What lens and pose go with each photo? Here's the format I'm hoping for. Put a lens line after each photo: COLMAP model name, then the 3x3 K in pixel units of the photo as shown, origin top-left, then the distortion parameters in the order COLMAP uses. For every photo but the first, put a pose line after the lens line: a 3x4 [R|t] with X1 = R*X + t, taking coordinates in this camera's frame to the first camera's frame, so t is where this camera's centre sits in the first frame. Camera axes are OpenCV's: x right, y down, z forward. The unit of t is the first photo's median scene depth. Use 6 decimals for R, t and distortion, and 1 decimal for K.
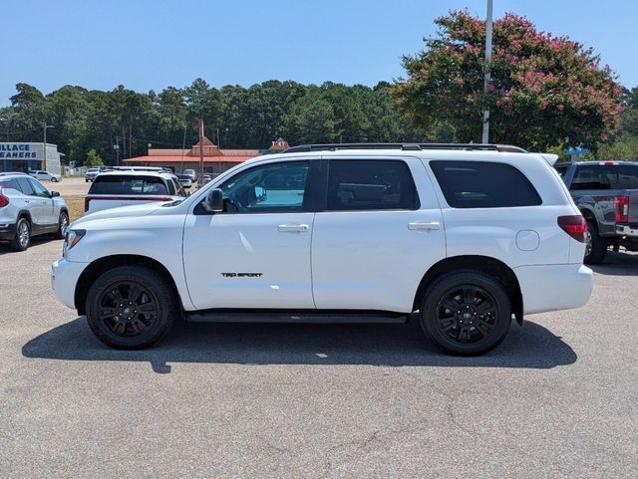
lens RADIAL K [[641.0, 0, 321.5], [0, 641.0, 249.0], [0, 0, 1]] dist [0.050627, -0.011151]
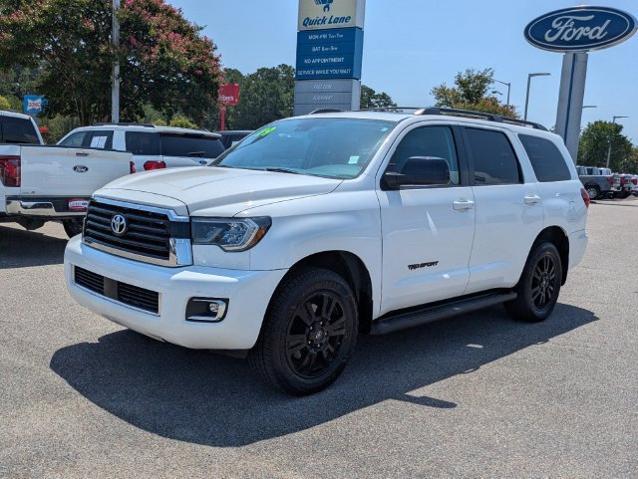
lens RADIAL K [[631.0, 0, 342.6], [0, 631.0, 237.8], [0, 0, 1]] dist [0.053471, -0.007693]
pose [[0.672507, -0.068332, 0.736929, -0.768249], [0.037787, 0.997600, 0.058019, -0.043025], [-0.739125, -0.011172, 0.673475, 0.543969]]
